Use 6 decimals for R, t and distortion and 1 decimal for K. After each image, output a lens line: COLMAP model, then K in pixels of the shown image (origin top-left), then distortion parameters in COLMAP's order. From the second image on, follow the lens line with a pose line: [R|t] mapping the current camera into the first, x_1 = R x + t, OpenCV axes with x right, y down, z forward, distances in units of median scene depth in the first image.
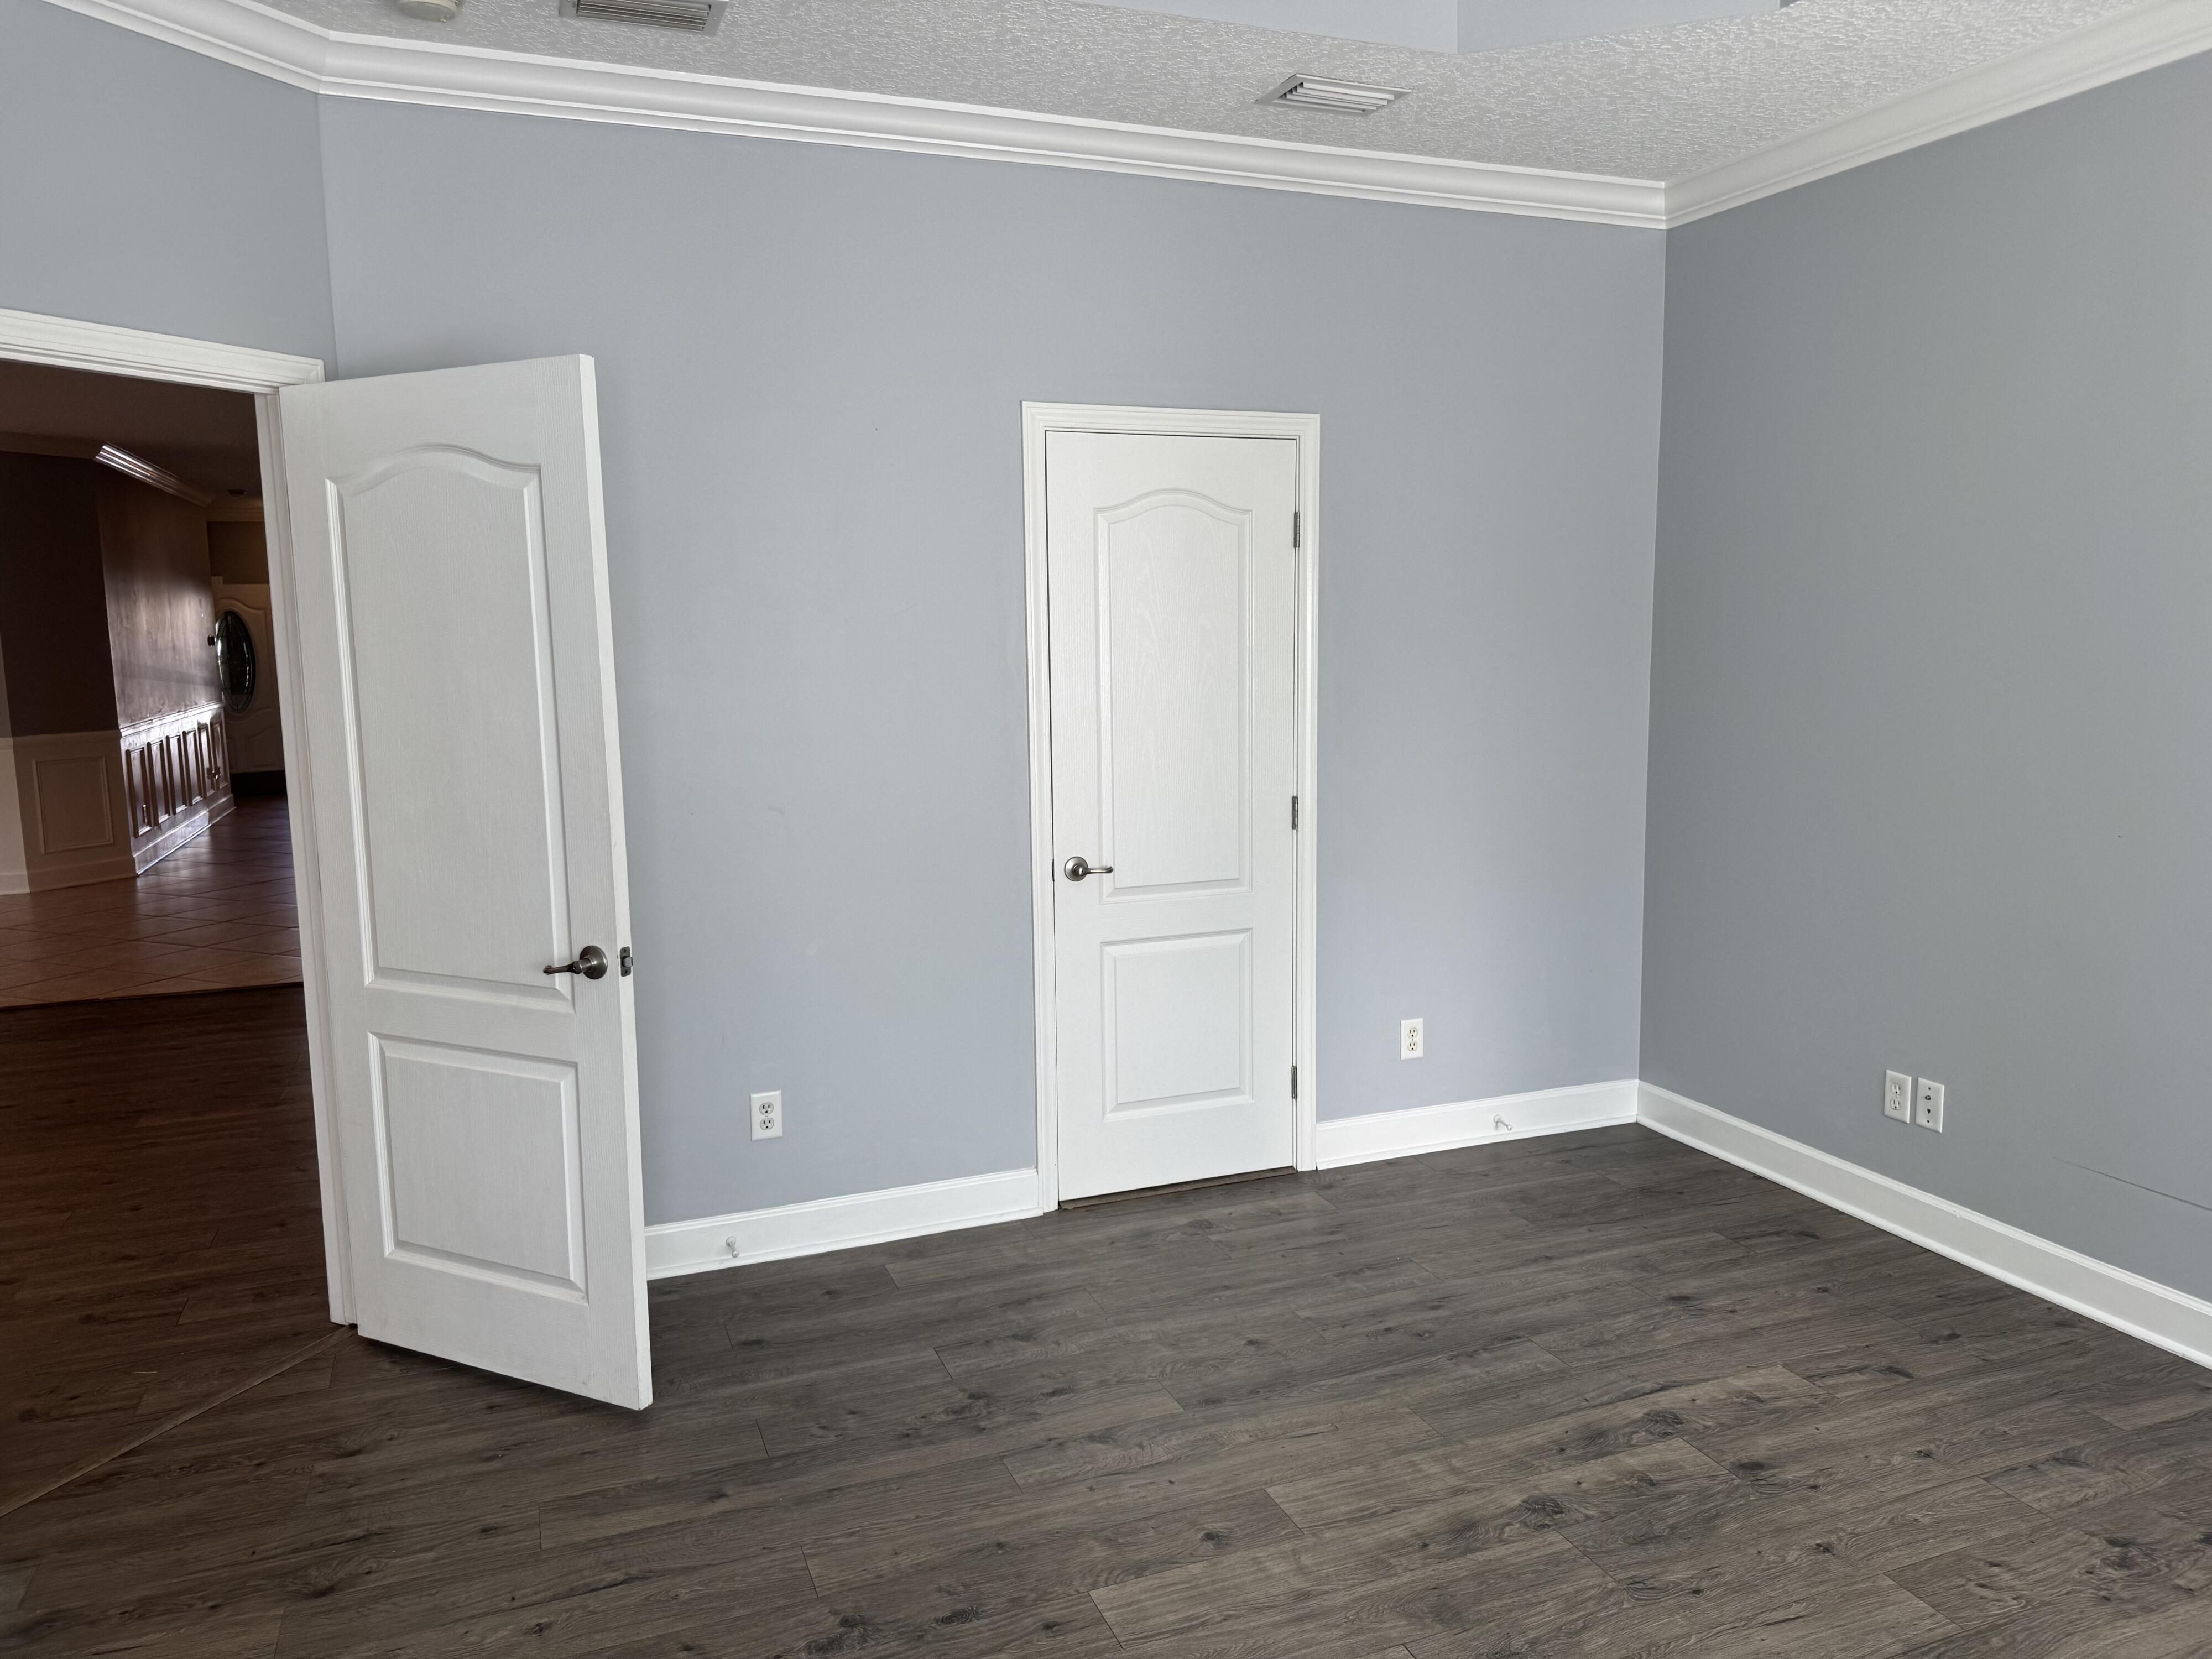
lens RADIAL K [[1554.6, 0, 1122.7], [0, 1554.6, 823.1], [0, 0, 1]] dist [0.059109, -0.075369]
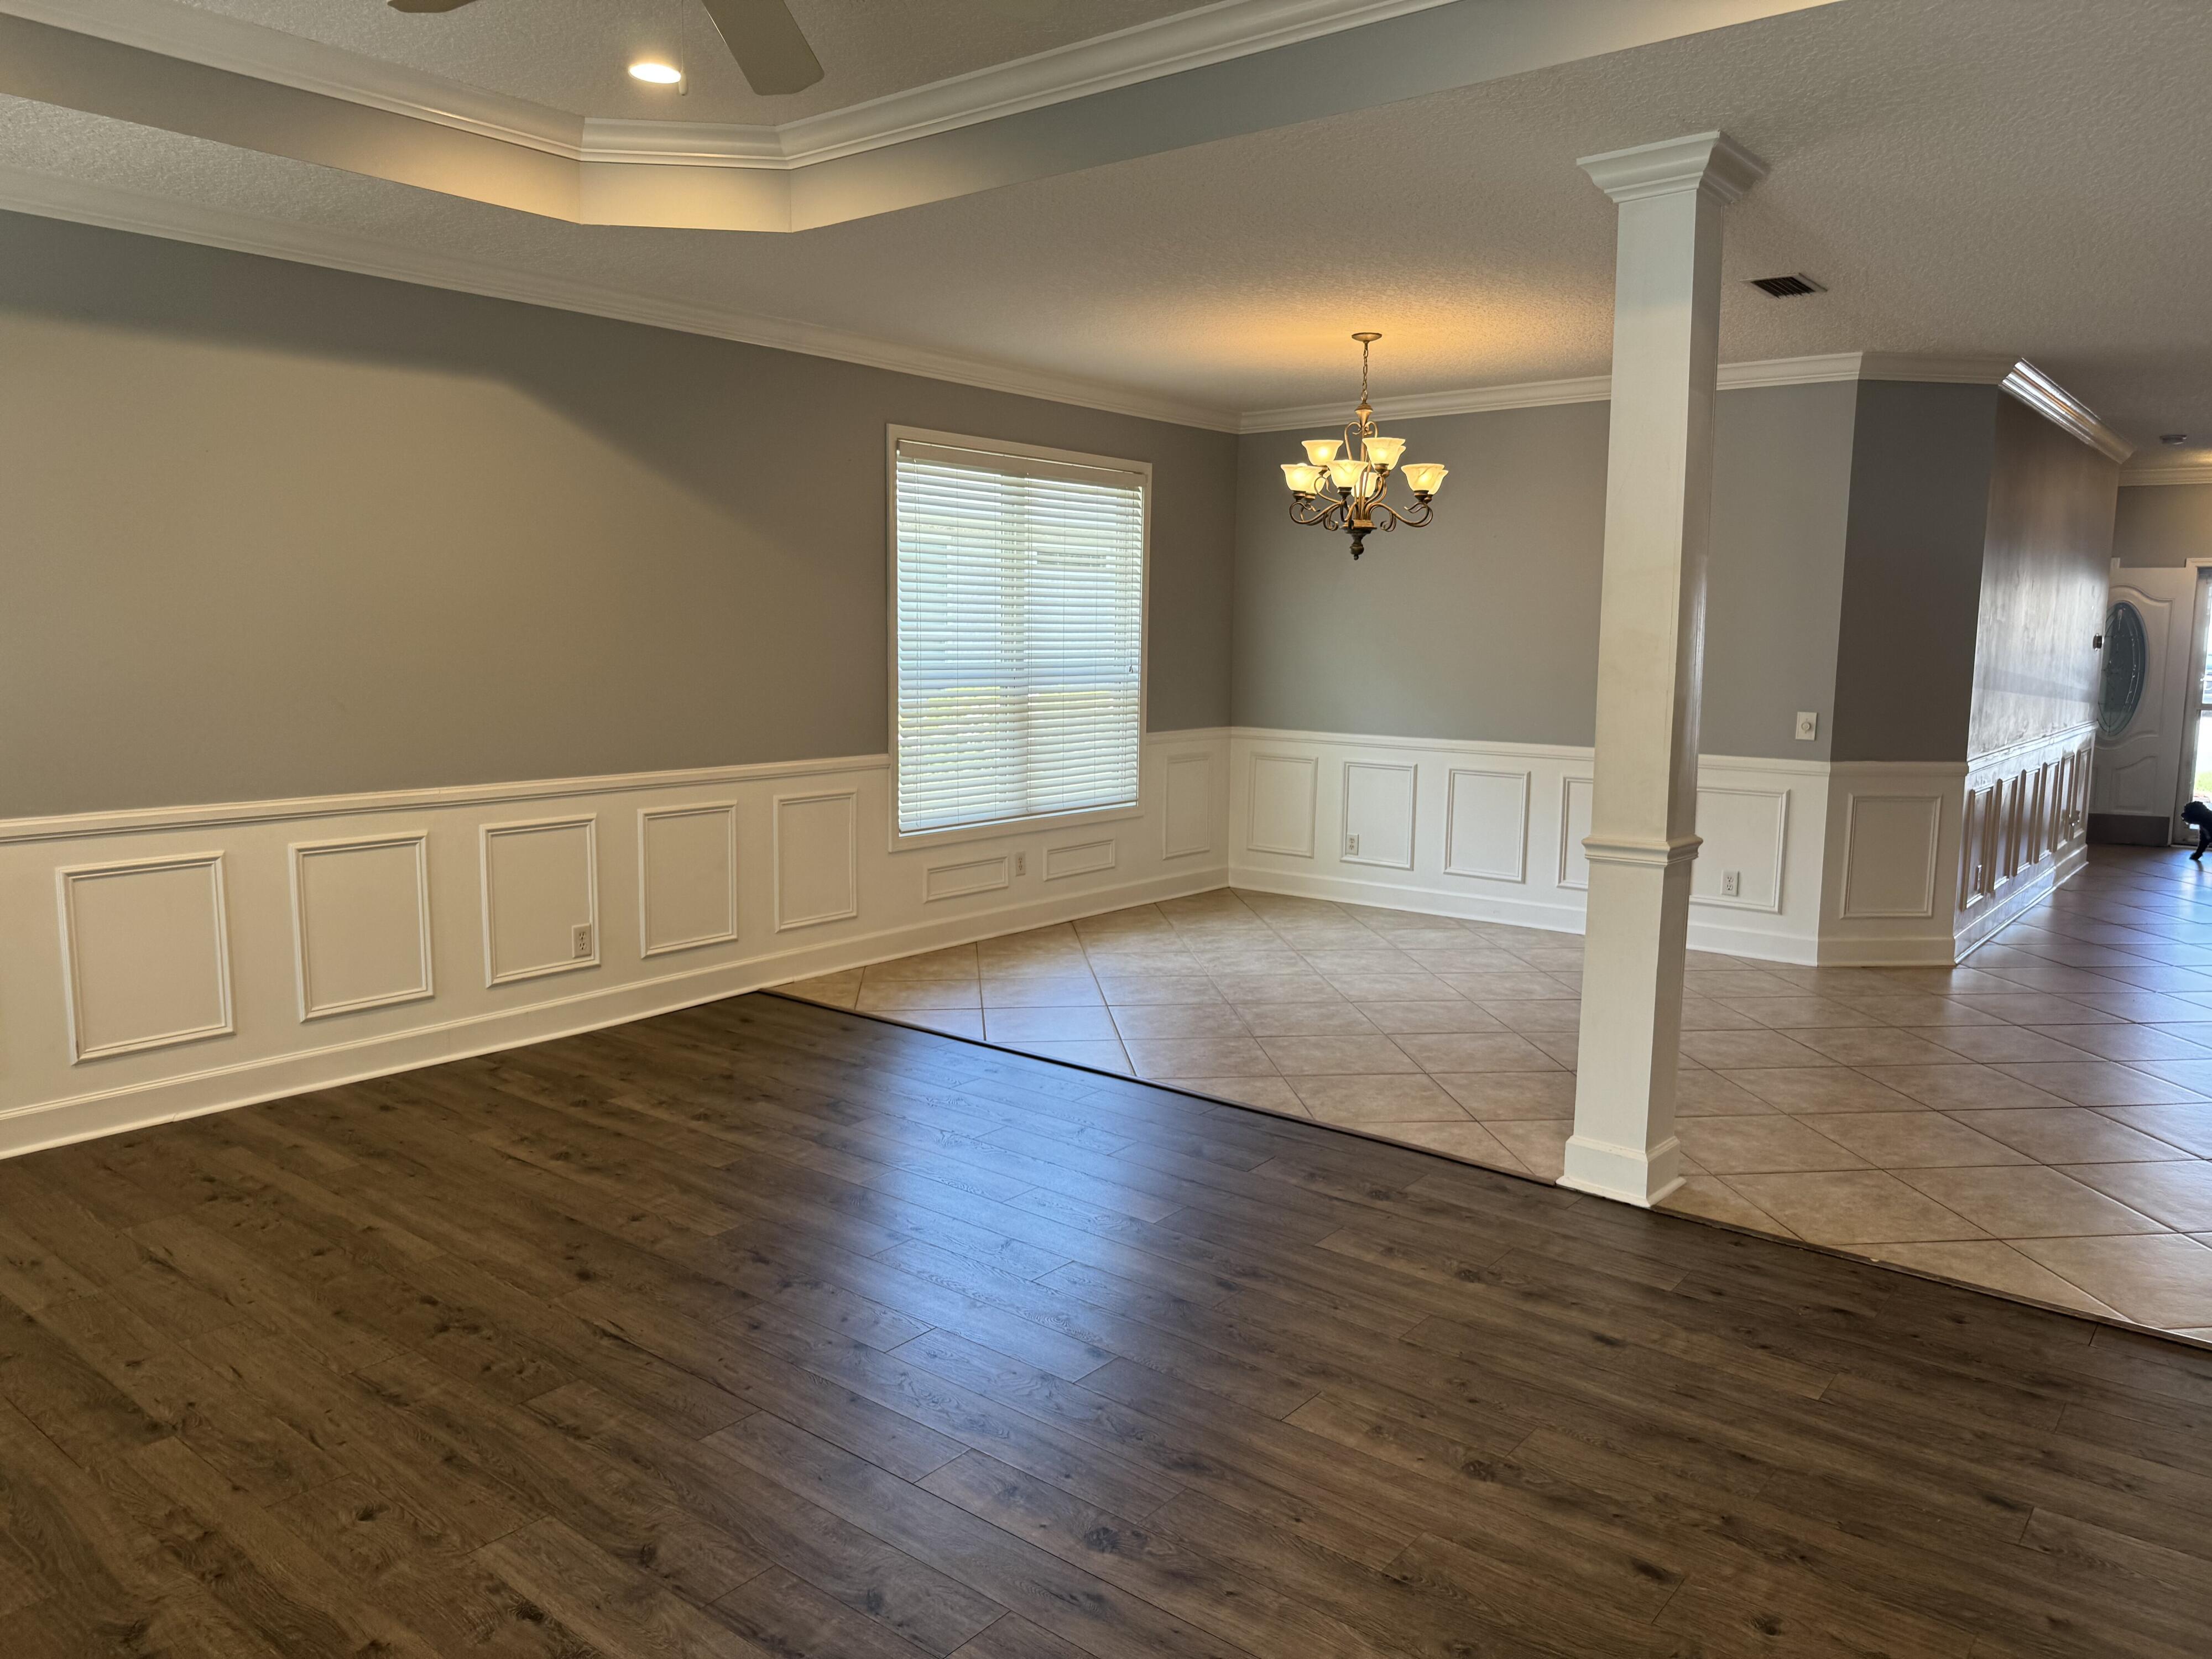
lens RADIAL K [[1554.6, 0, 1115.2], [0, 1554.6, 848.2], [0, 0, 1]] dist [0.059109, -0.075369]
pose [[0.492968, 0.144527, -0.857959, -0.178486], [-0.129645, 0.987300, 0.091823, -0.031136], [0.860334, 0.065964, 0.505444, 0.260936]]
